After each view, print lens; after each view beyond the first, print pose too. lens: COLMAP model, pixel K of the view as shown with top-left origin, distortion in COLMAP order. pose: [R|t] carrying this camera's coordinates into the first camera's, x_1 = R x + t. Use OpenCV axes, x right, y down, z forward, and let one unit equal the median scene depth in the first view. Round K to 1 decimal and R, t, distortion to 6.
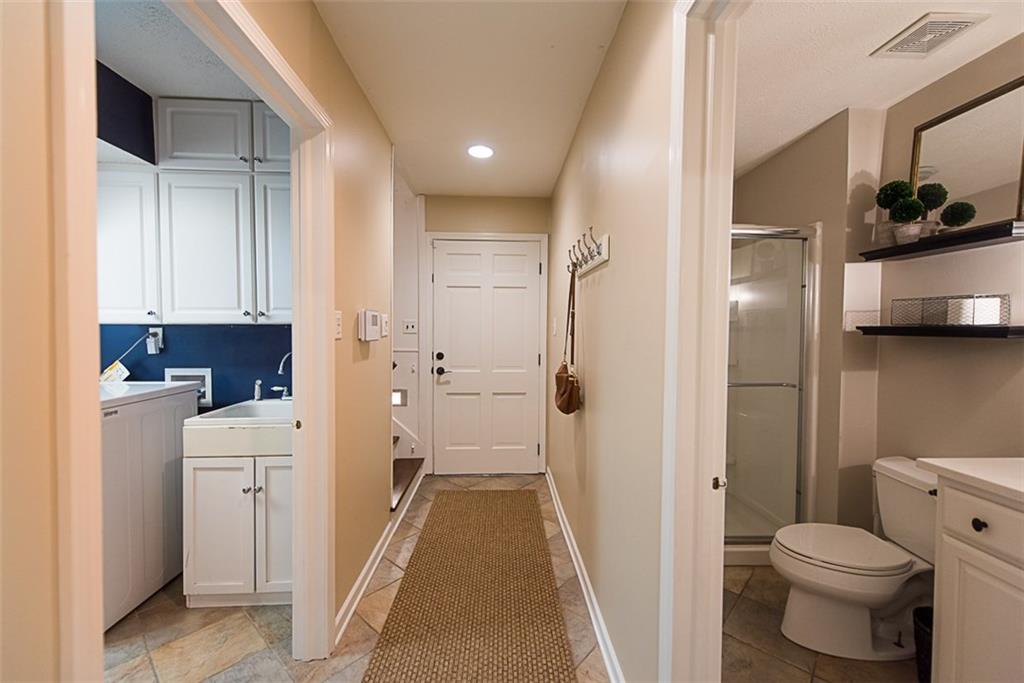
lens RADIAL K [[406.3, 0, 528.5], [0, 406.3, 336.6], [0, 0, 1]] dist [0.008433, -0.002018]
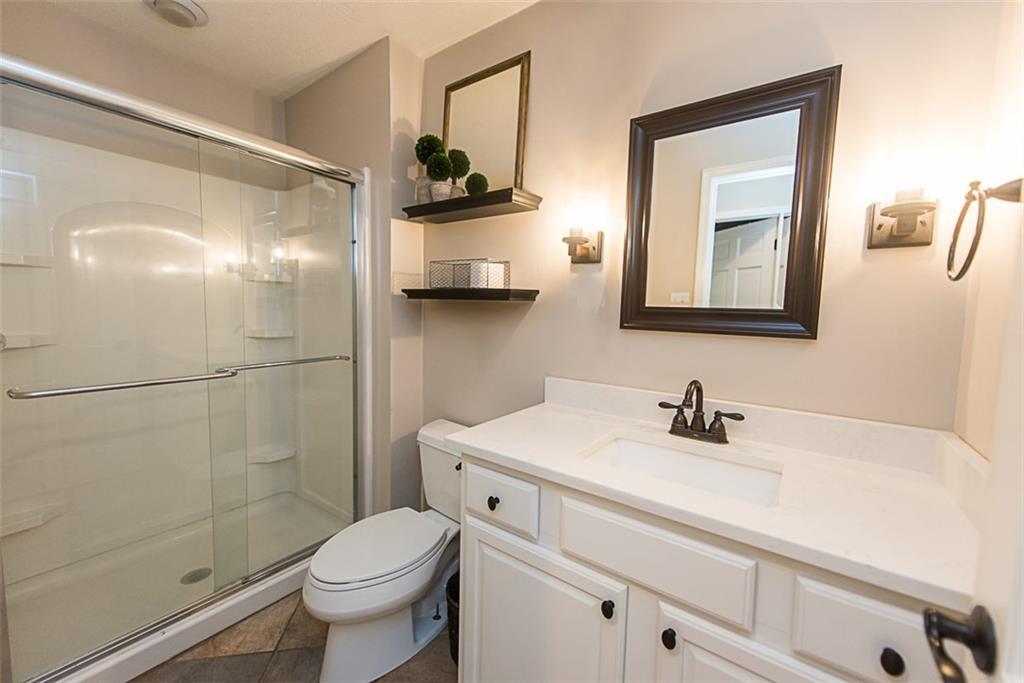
lens RADIAL K [[406.3, 0, 509.6], [0, 406.3, 337.8], [0, 0, 1]] dist [0.008433, -0.002018]
pose [[0.634519, -0.061222, 0.770479, 0.253962], [-0.000207, 0.996844, 0.079379, 0.012034], [-0.772907, -0.050527, 0.632504, 0.236201]]
